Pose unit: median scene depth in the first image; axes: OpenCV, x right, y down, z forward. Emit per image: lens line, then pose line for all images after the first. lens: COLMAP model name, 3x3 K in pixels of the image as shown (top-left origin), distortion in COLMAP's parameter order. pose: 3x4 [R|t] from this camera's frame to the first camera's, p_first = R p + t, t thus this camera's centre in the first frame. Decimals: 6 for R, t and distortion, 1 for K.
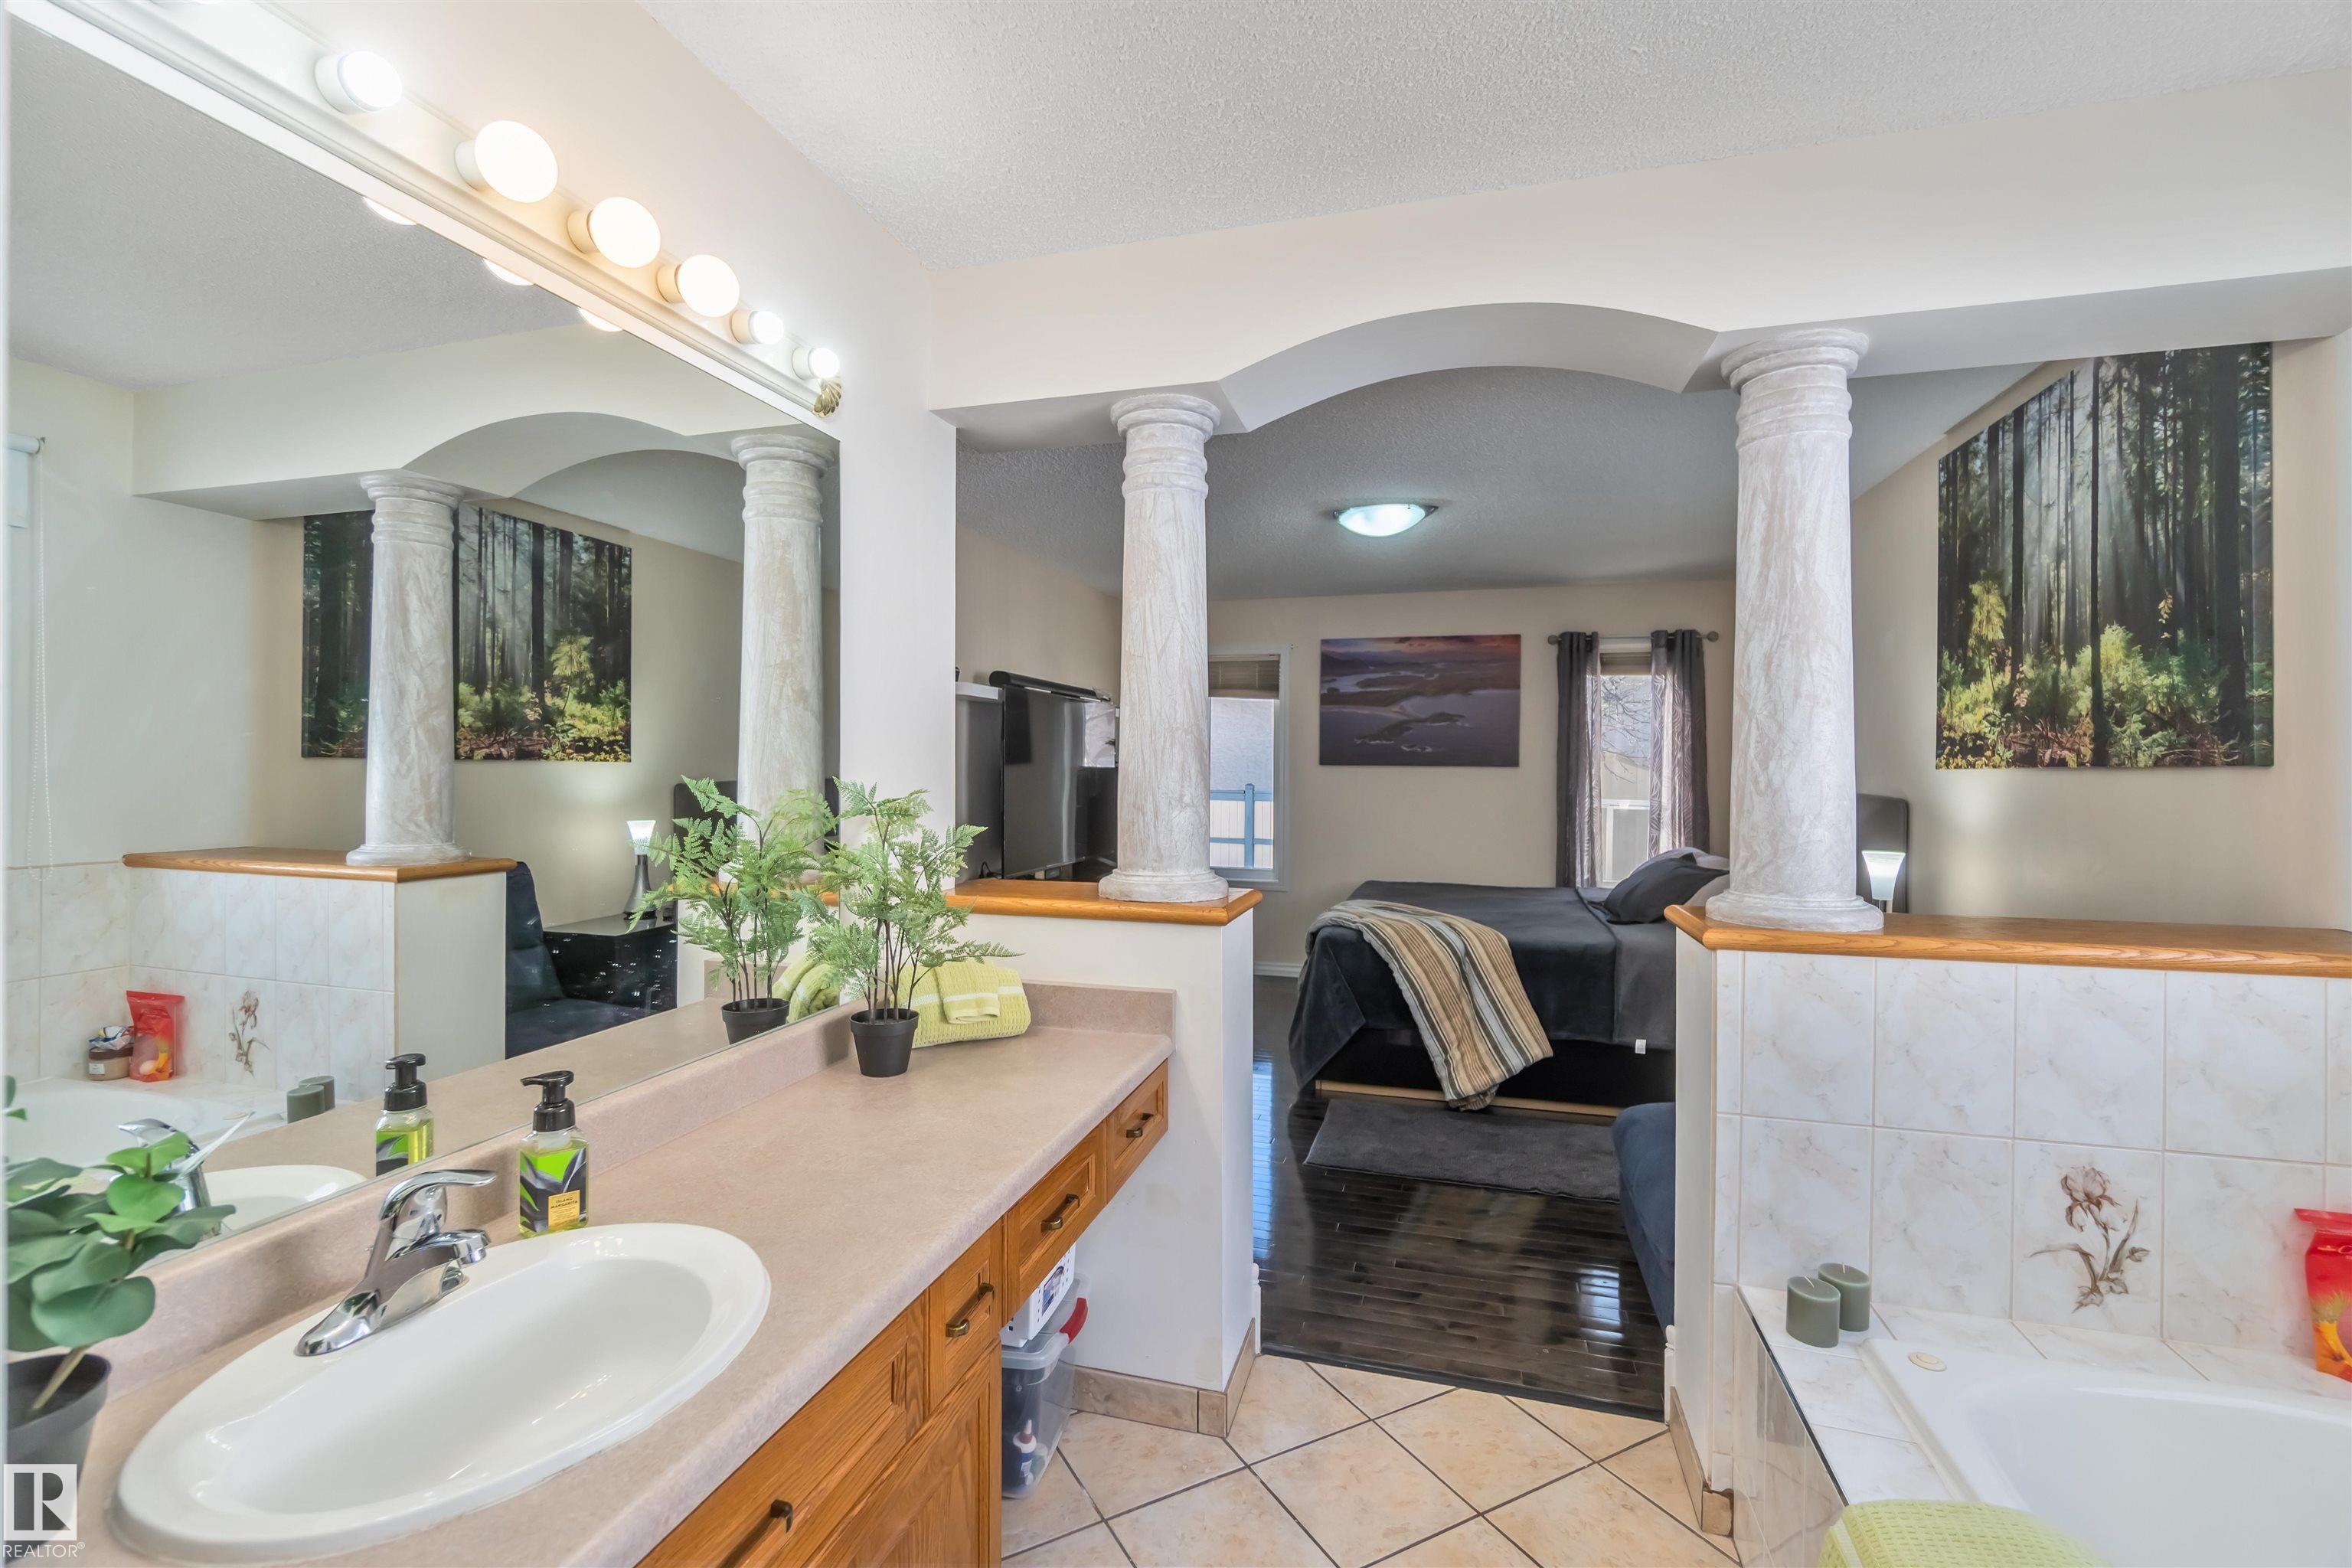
lens RADIAL K [[1020.4, 0, 1171.6], [0, 1020.4, 772.3], [0, 0, 1]] dist [-0.005966, 0.001932]
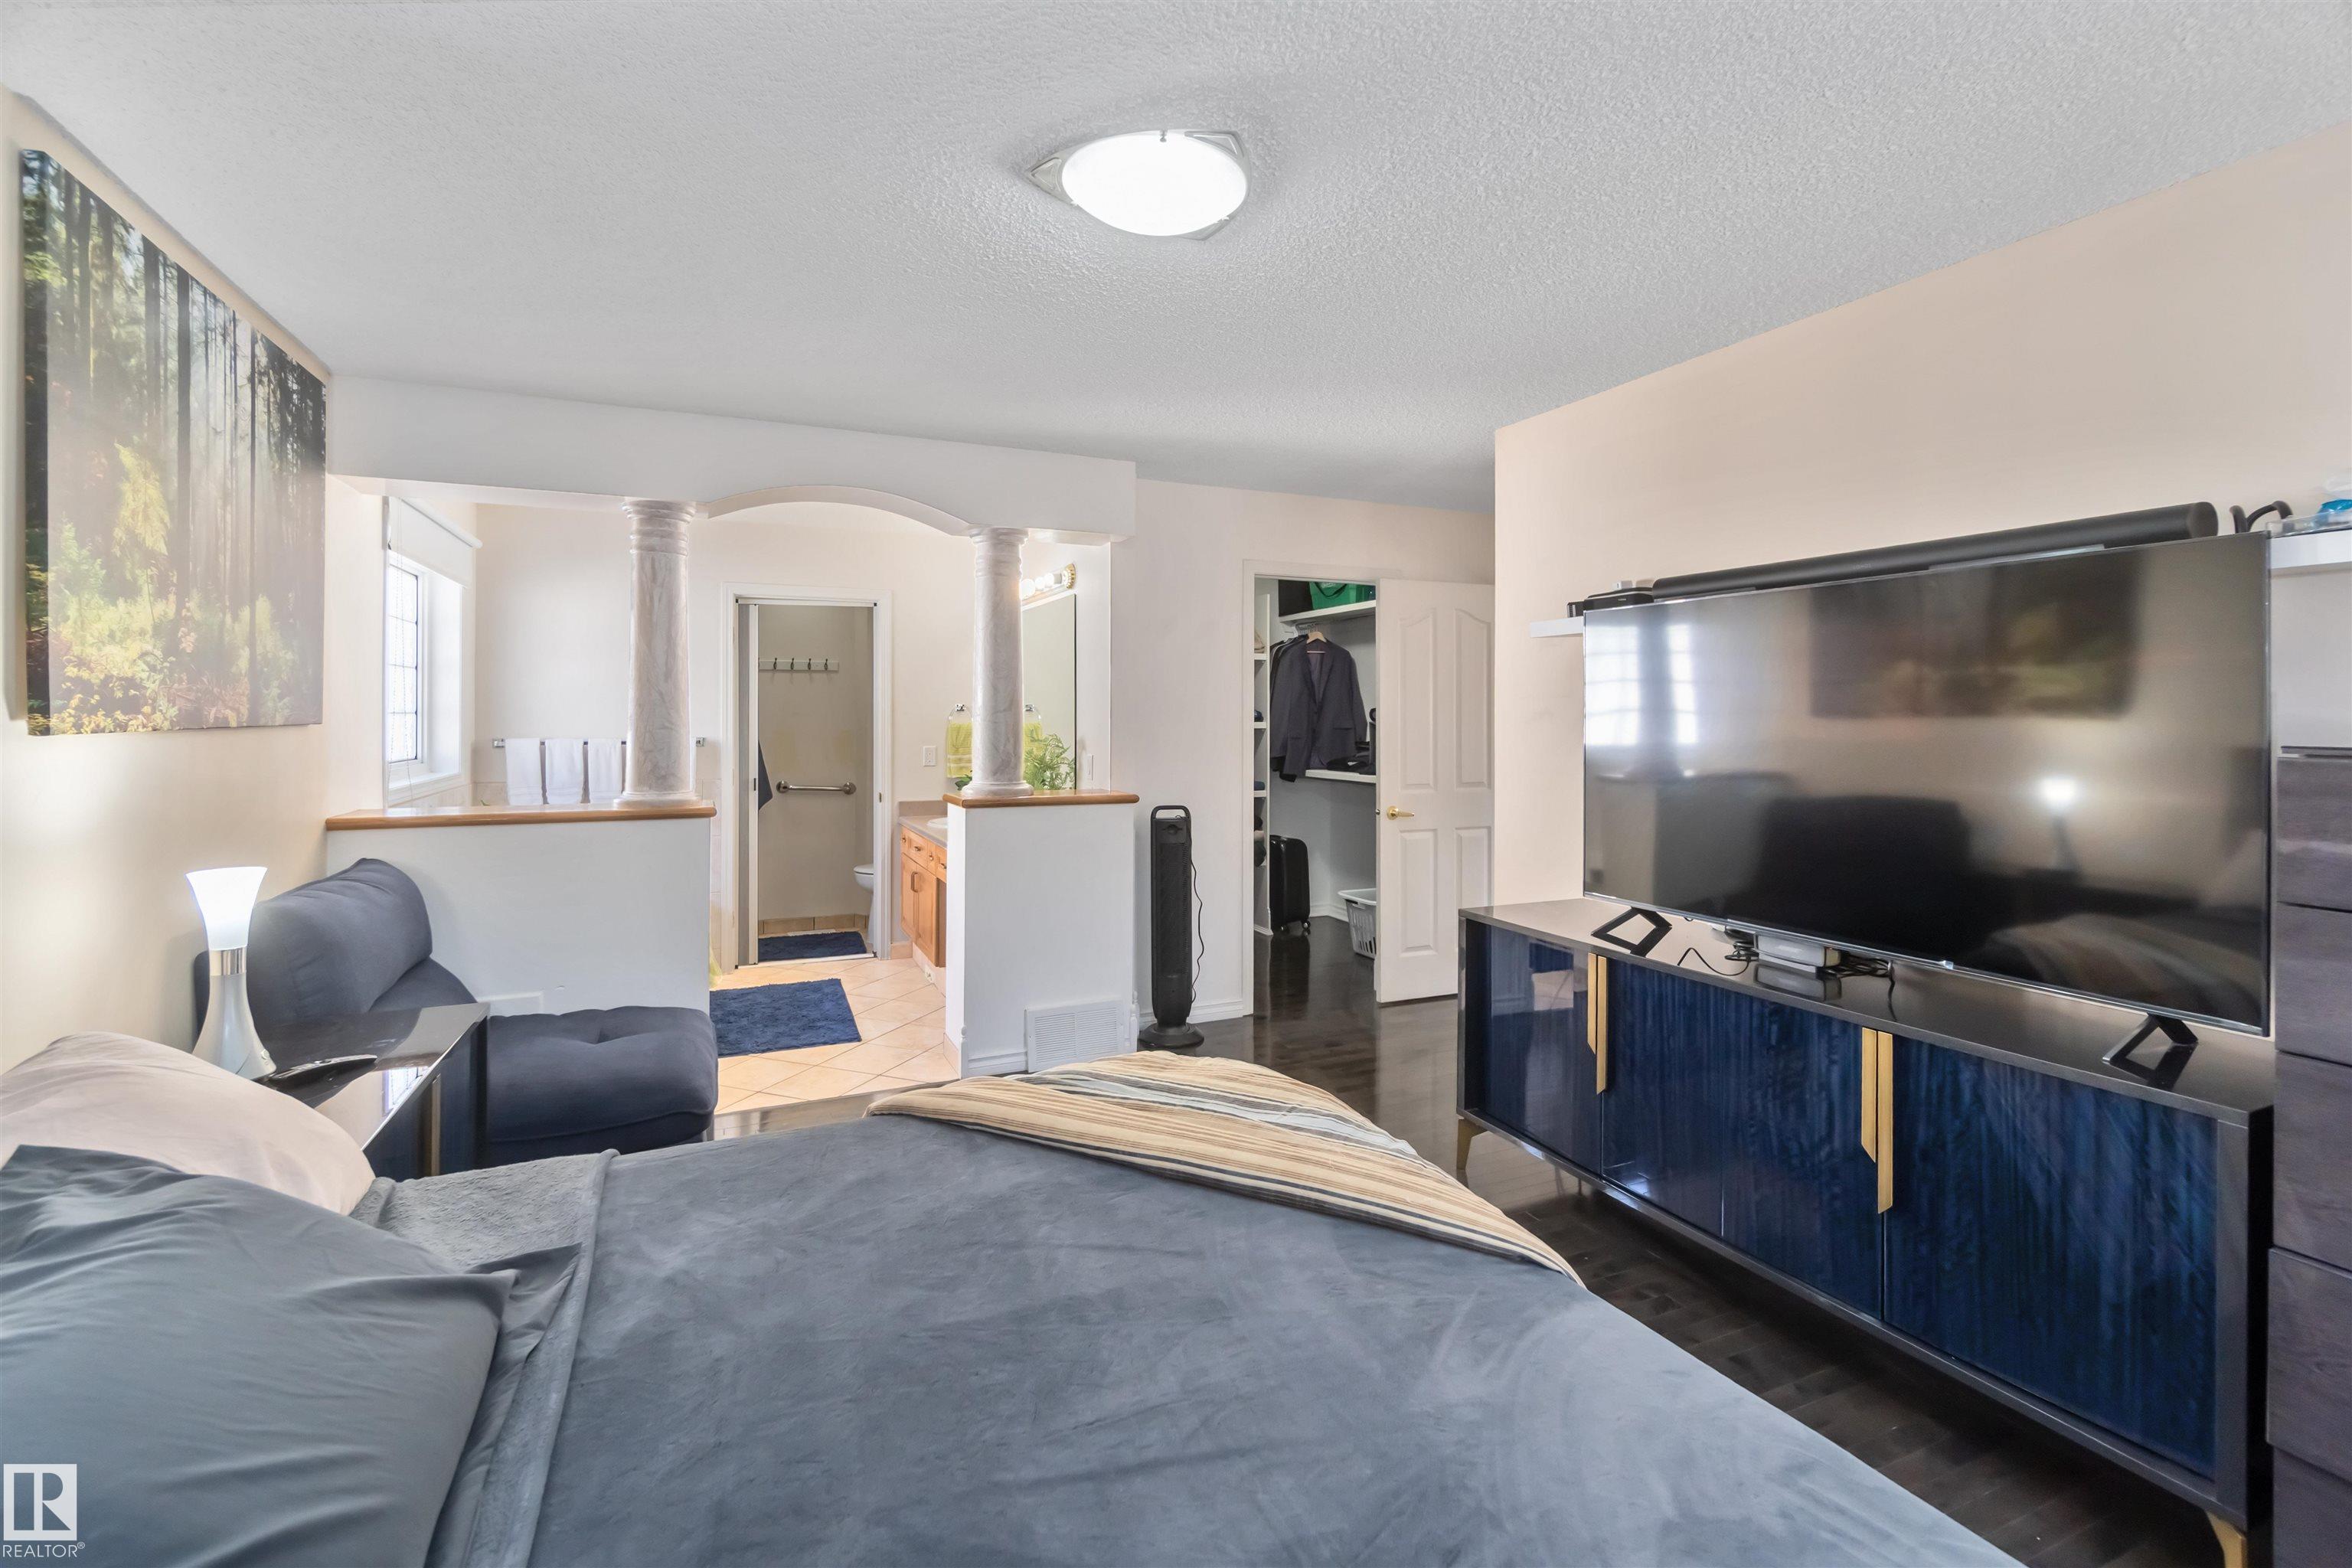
lens RADIAL K [[1020.4, 0, 1164.6], [0, 1020.4, 711.2], [0, 0, 1]] dist [-0.005966, 0.001932]
pose [[-0.760528, -0.002514, -0.649300, 0.621342], [-0.003367, 0.999994, 0.000072, -0.017002], [0.649296, 0.002241, -0.760533, 1.694699]]
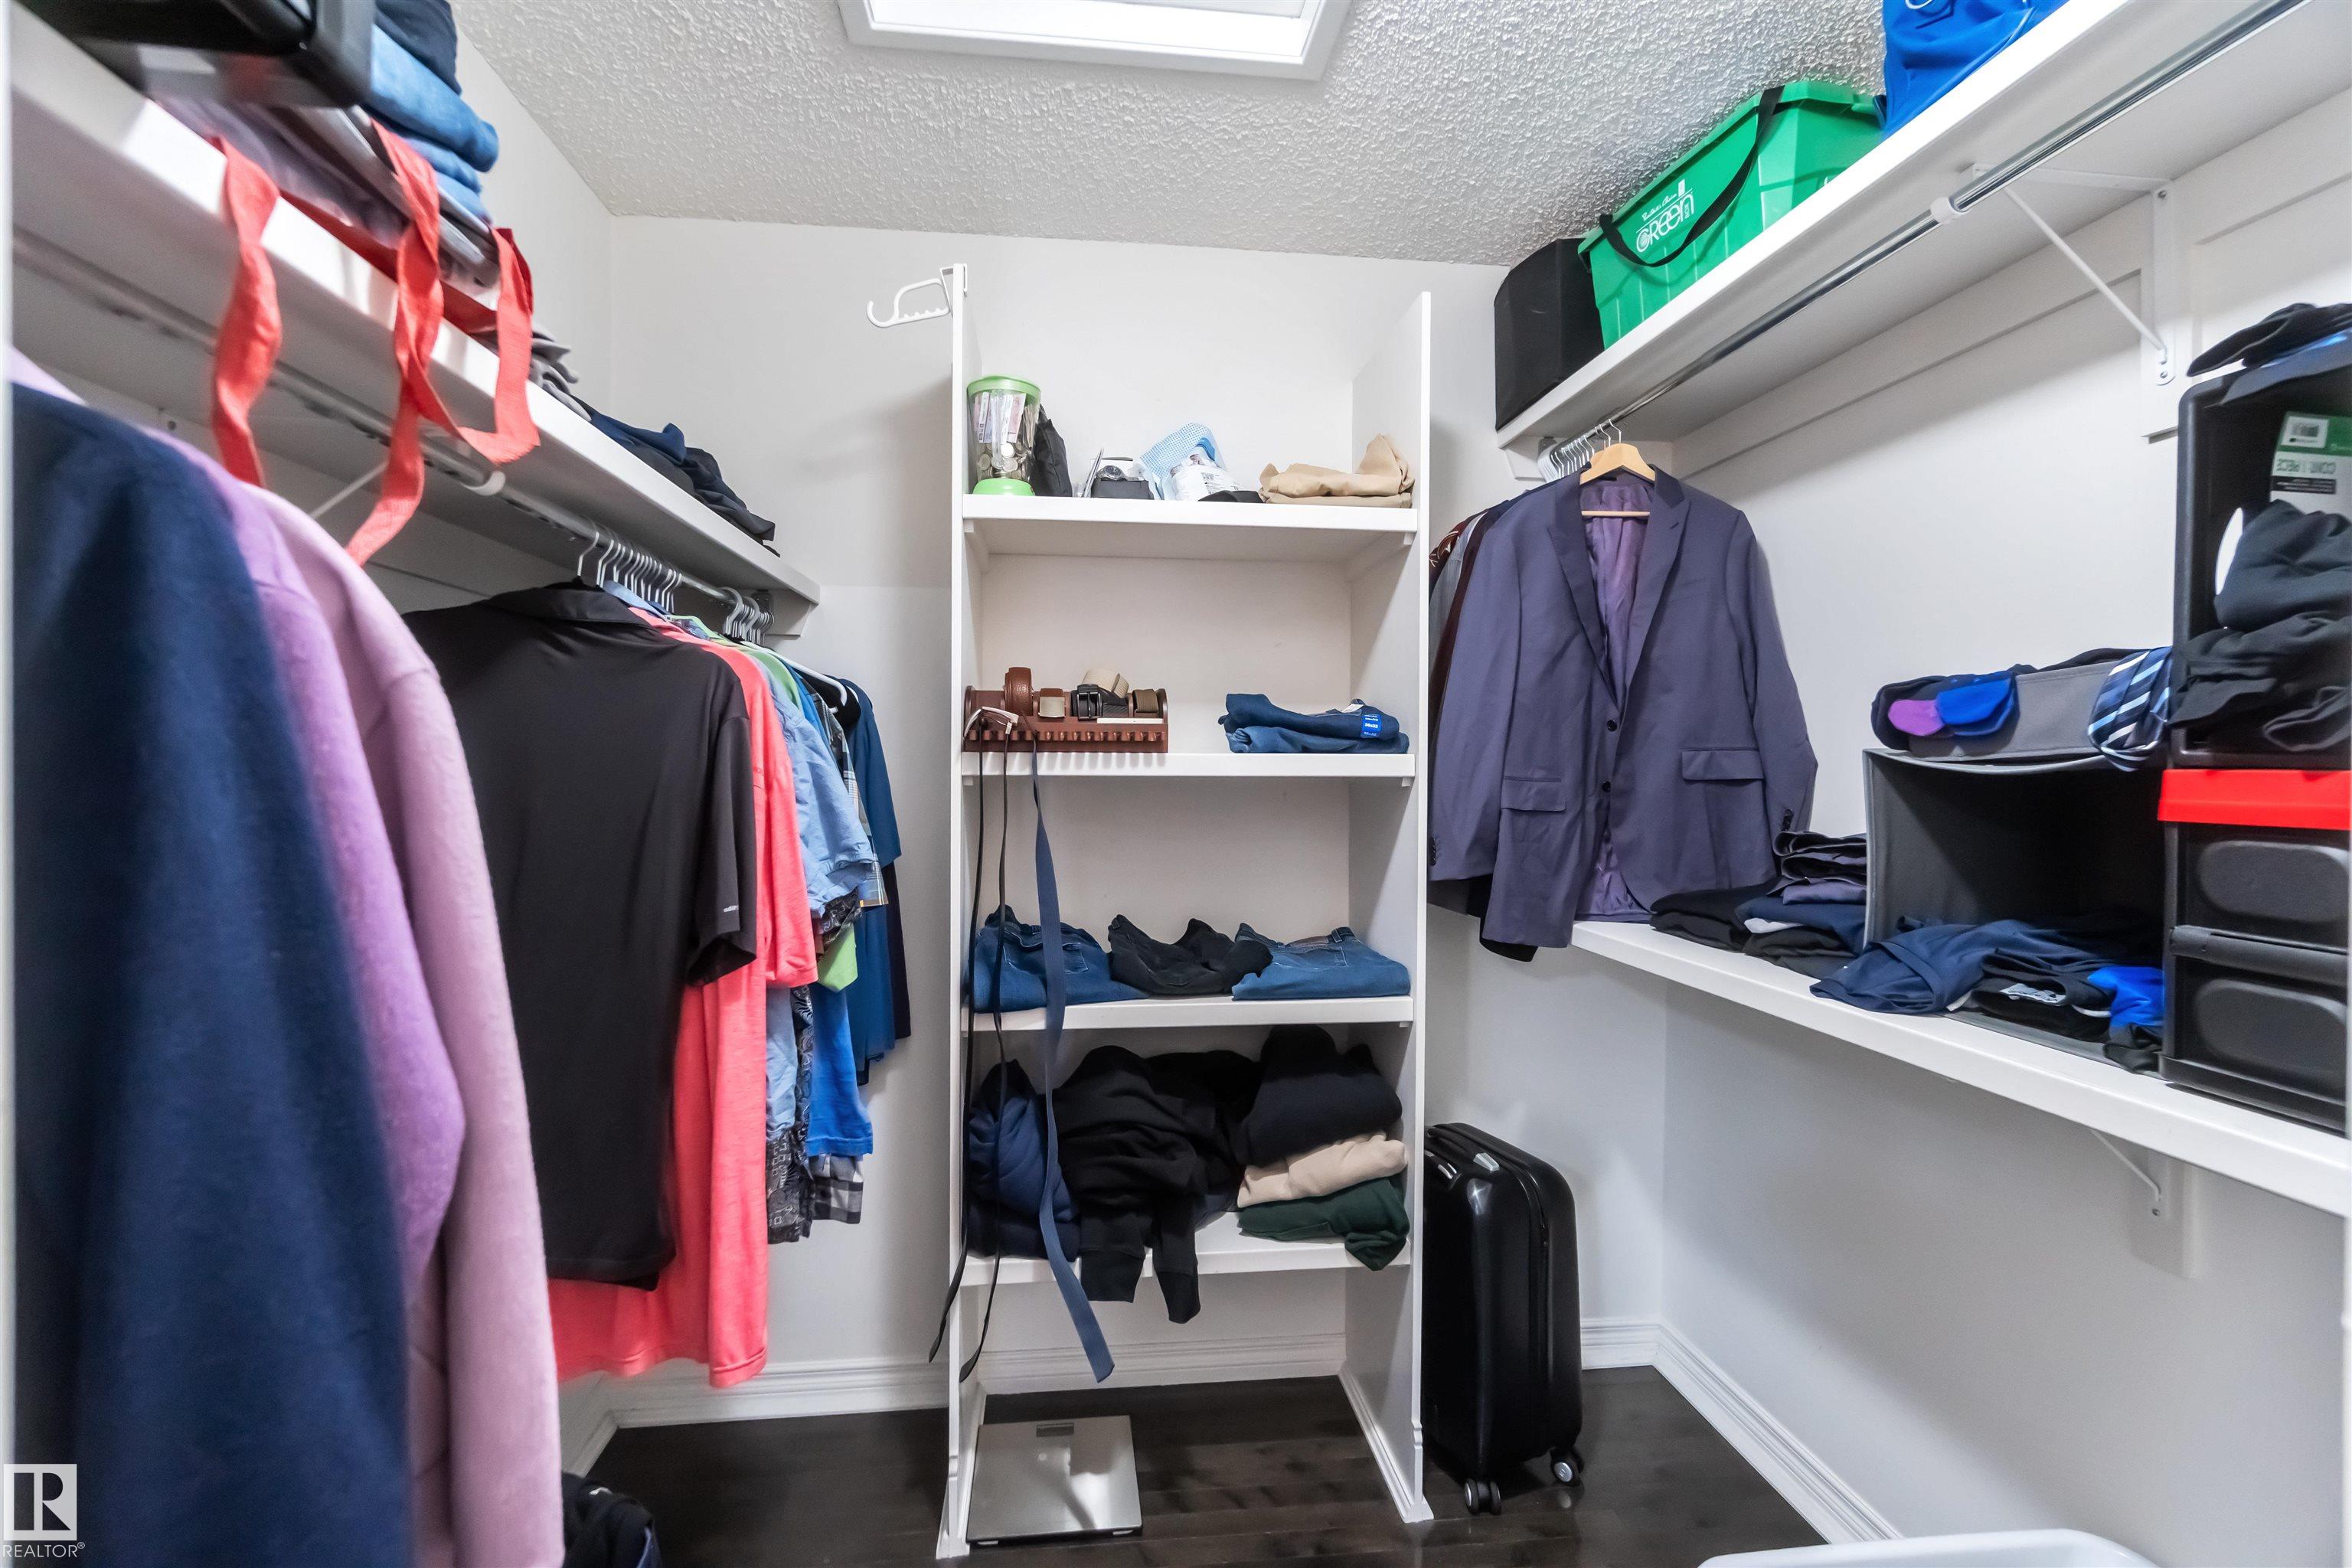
lens RADIAL K [[1020.4, 0, 1174.6], [0, 1020.4, 780.3], [0, 0, 1]] dist [-0.005966, 0.001932]
pose [[-0.916568, 0.002299, -0.399873, -0.430878], [-0.007019, 0.999737, 0.021837, 0.005368], [0.399818, 0.022822, -0.916311, 0.806958]]
